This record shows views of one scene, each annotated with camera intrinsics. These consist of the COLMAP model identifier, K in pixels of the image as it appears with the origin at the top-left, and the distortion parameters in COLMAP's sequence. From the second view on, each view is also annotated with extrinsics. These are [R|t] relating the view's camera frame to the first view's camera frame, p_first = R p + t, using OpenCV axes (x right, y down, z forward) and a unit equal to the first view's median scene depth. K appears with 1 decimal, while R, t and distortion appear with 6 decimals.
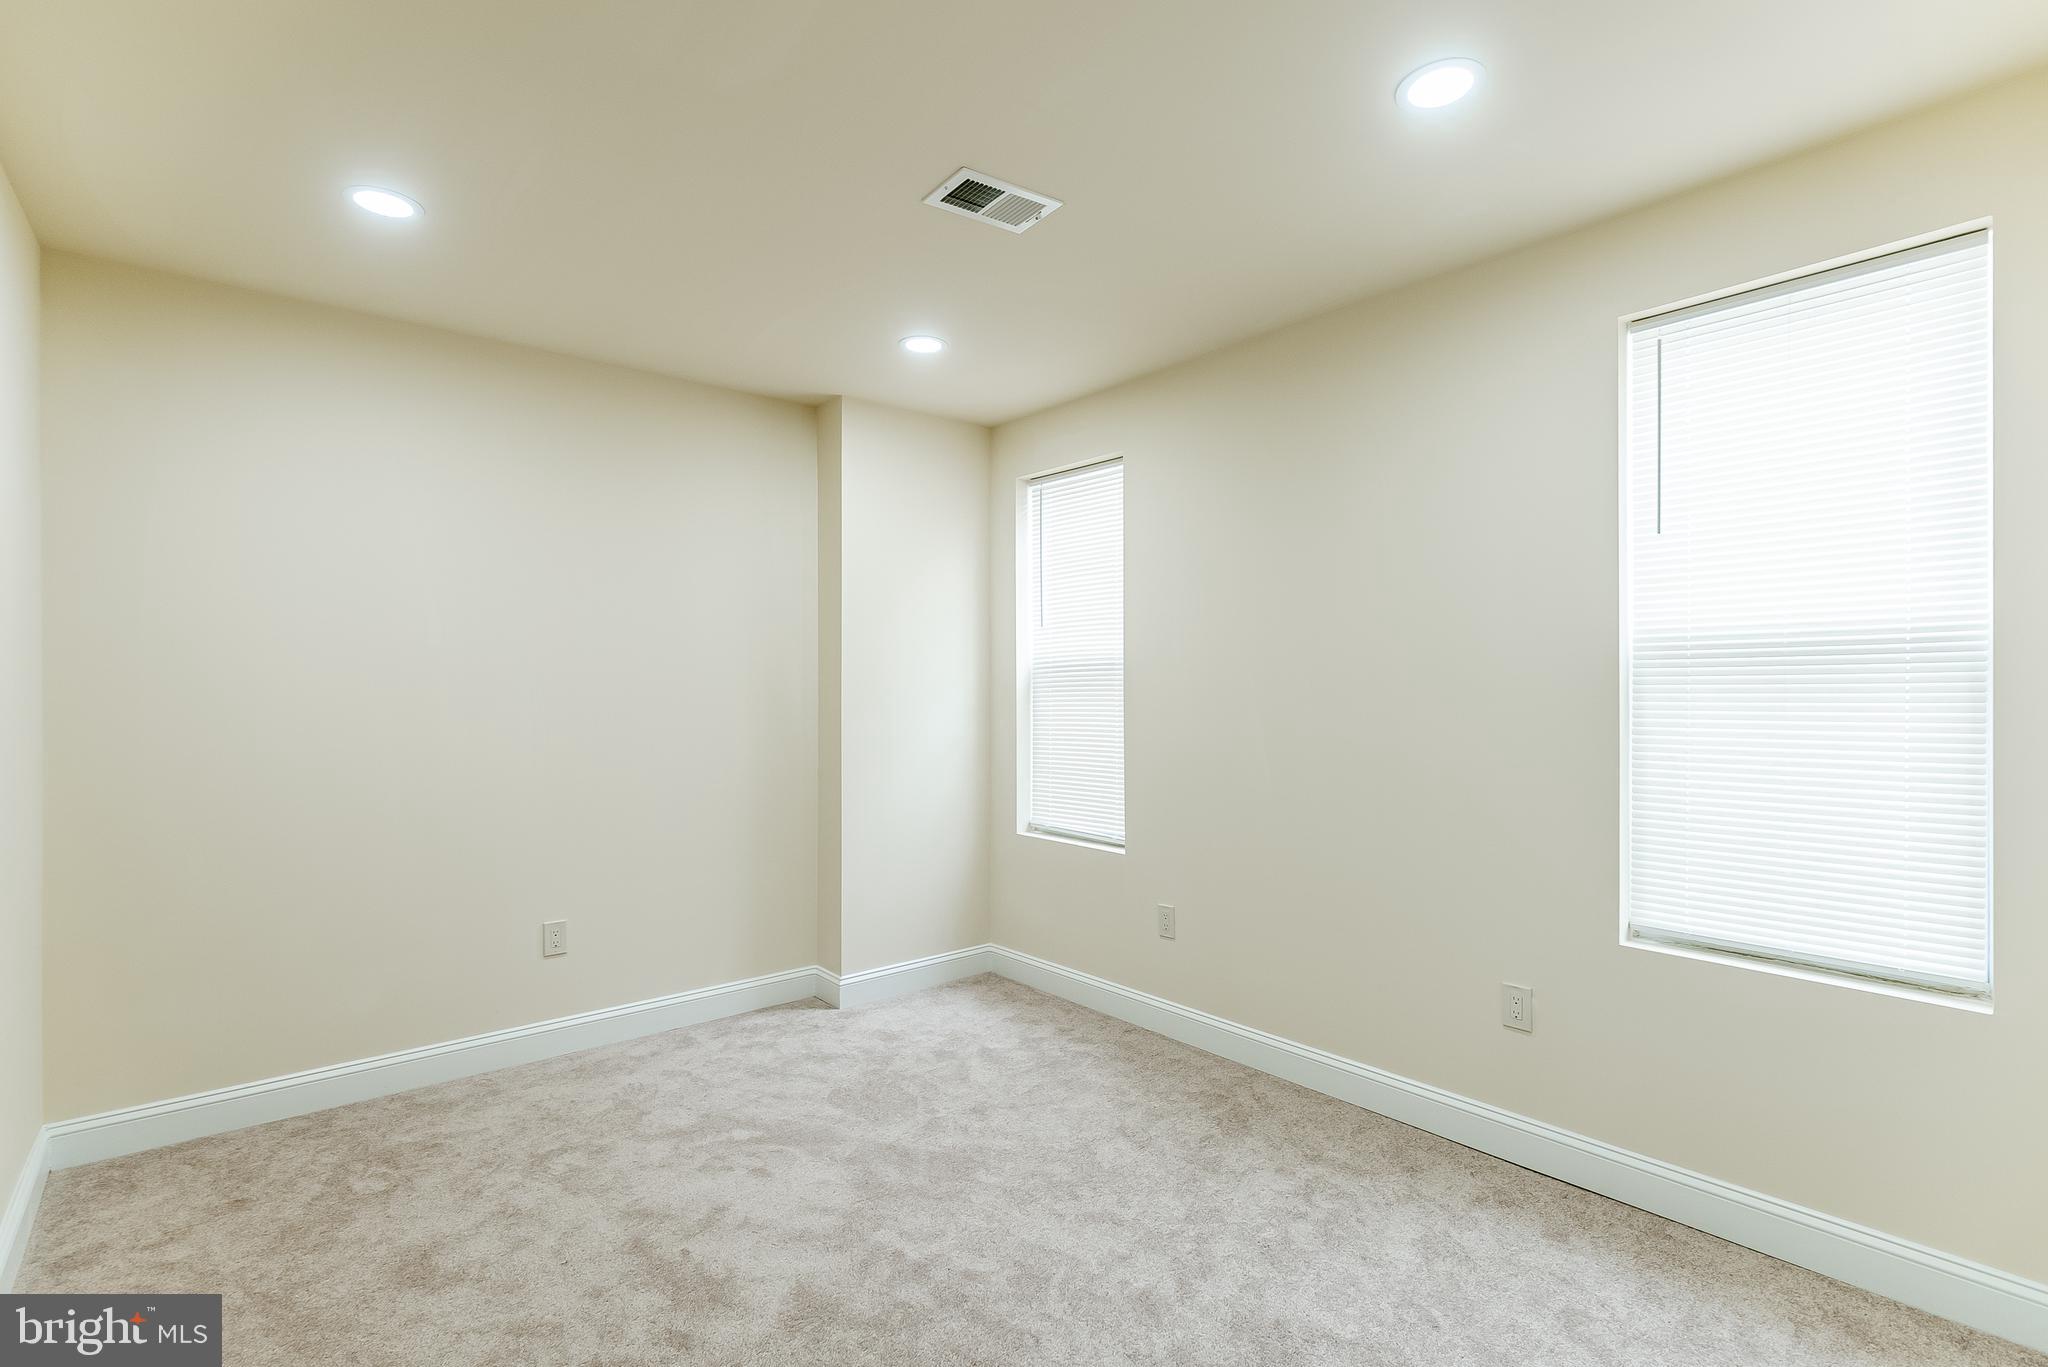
lens RADIAL K [[937.3, 0, 1016.1], [0, 937.3, 694.3], [0, 0, 1]] dist [-0.002988, -0.000136]
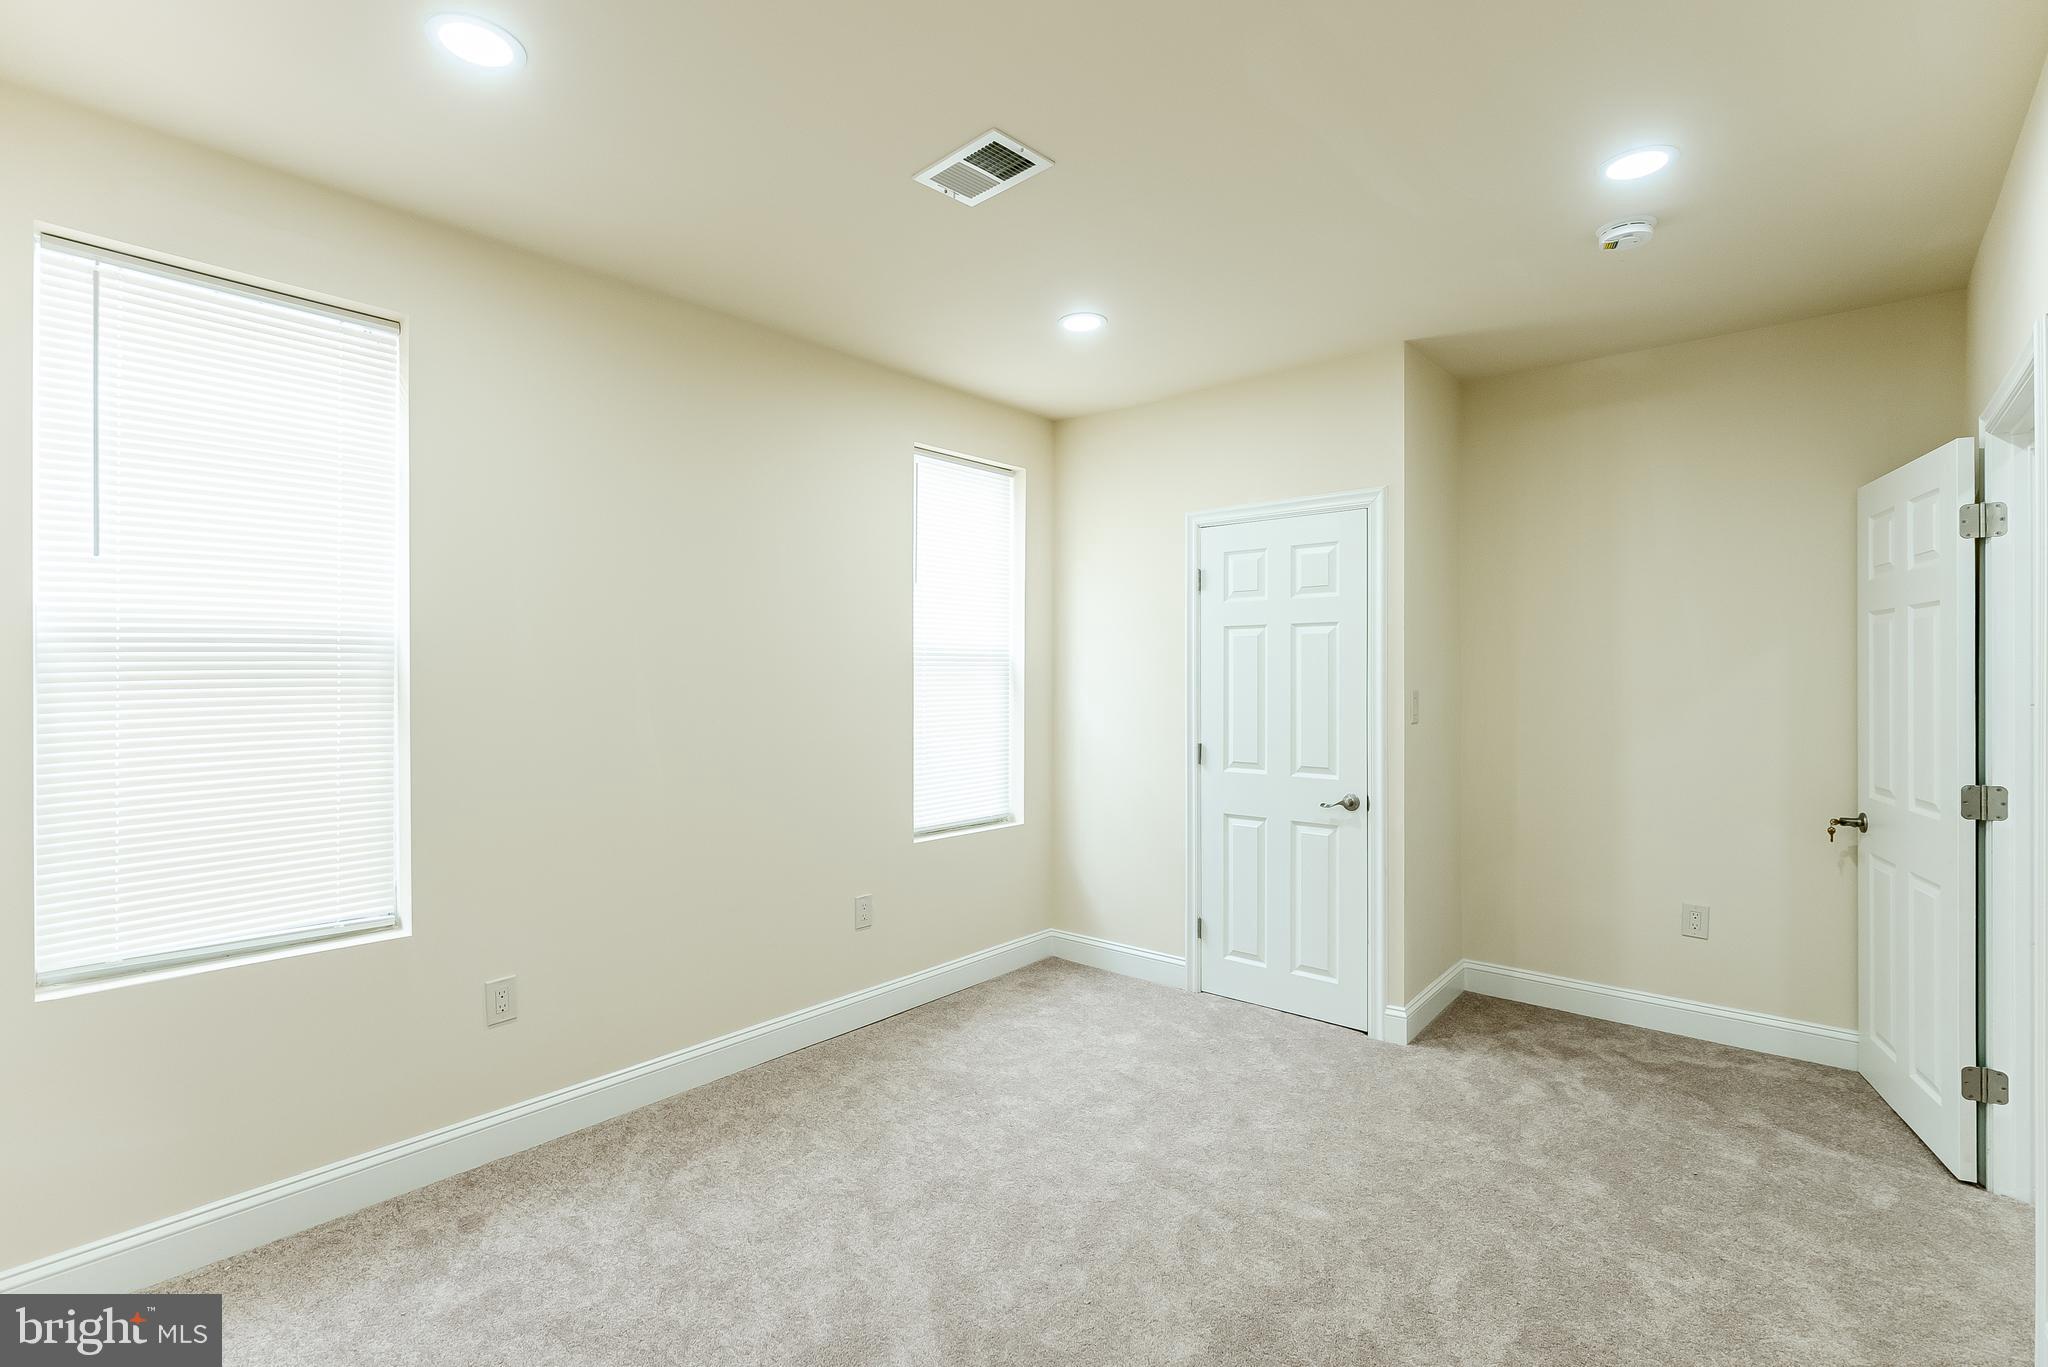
lens RADIAL K [[937.3, 0, 1023.1], [0, 937.3, 680.1], [0, 0, 1]] dist [-0.002988, -0.000136]
pose [[-0.156164, -0.004276, 0.987722, -0.529162], [0.008434, 0.999948, 0.005663, -0.006895], [-0.987695, 0.009215, -0.156119, 0.605590]]
